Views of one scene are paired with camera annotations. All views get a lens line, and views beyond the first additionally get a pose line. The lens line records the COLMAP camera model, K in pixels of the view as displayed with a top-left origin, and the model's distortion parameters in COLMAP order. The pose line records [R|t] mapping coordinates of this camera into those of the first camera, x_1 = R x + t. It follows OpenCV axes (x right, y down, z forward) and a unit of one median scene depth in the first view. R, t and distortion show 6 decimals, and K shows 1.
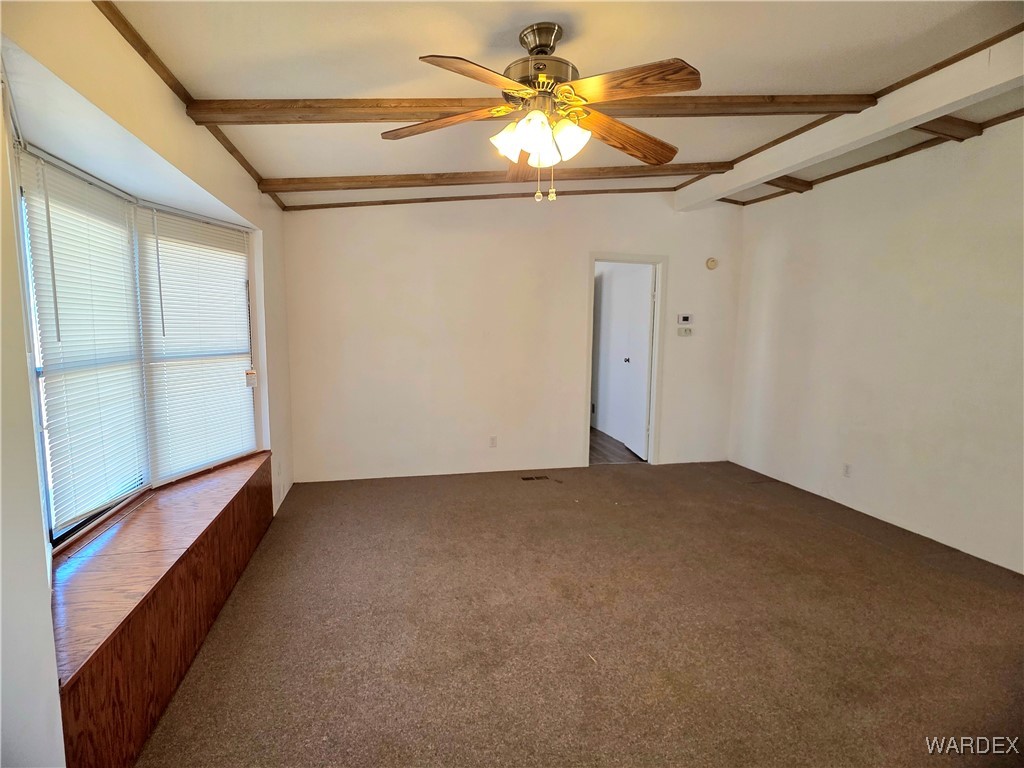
lens RADIAL K [[501.9, 0, 502.7], [0, 501.9, 382.8], [0, 0, 1]] dist [-0.001368, 0.000219]
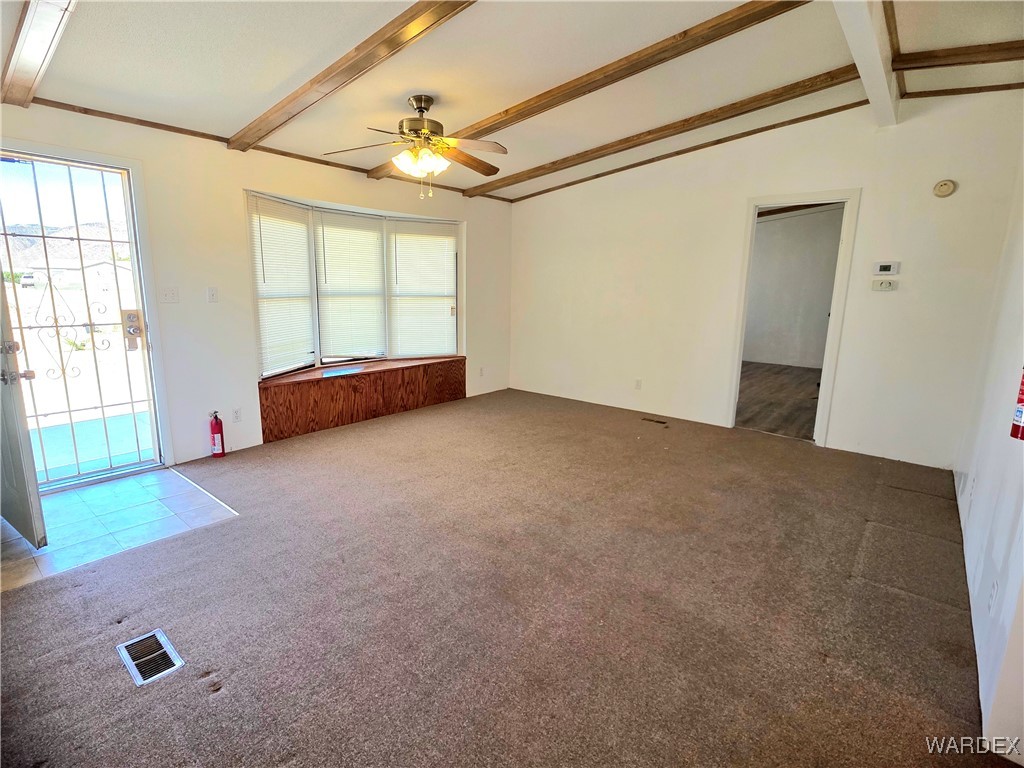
lens RADIAL K [[501.9, 0, 503.8], [0, 501.9, 387.2], [0, 0, 1]] dist [-0.001368, 0.000219]
pose [[0.596853, 0.154266, -0.787381, 1.136857], [-0.096310, 0.988022, 0.120571, 0.027781], [0.796550, 0.003869, 0.604561, 0.127201]]
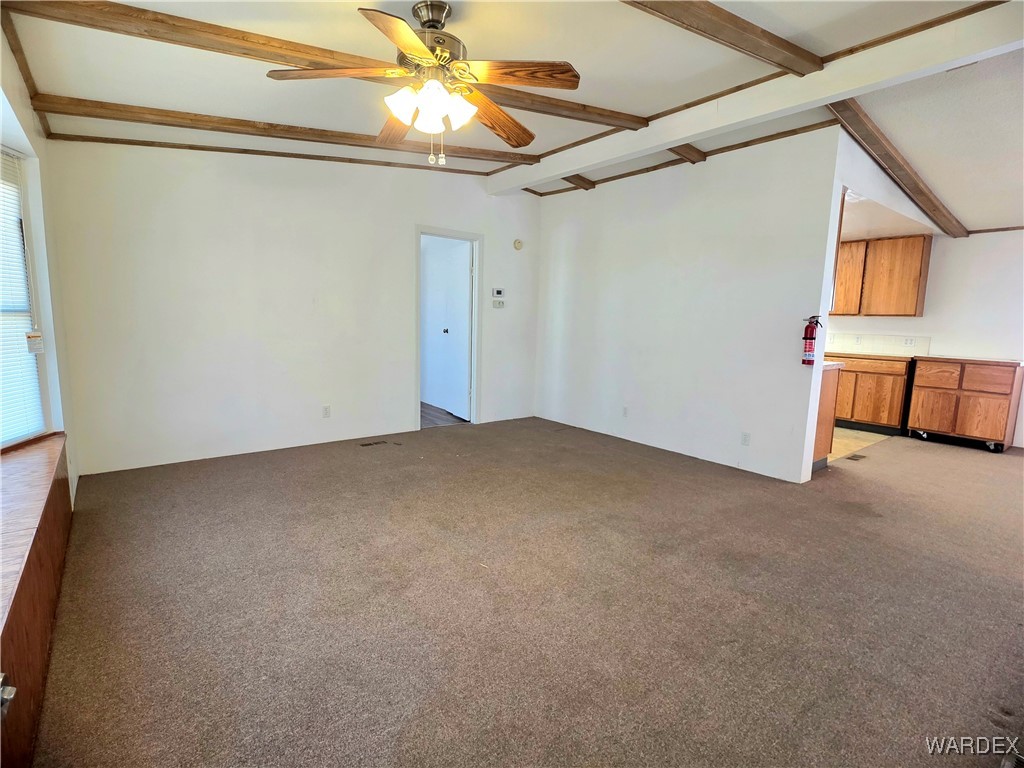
lens RADIAL K [[501.9, 0, 504.7], [0, 501.9, 381.3], [0, 0, 1]] dist [-0.001368, 0.000219]
pose [[0.907805, -0.044075, 0.417070, -0.179900], [0.032466, 0.998864, 0.034893, 0.057889], [-0.418134, -0.018136, 0.908204, -0.055800]]
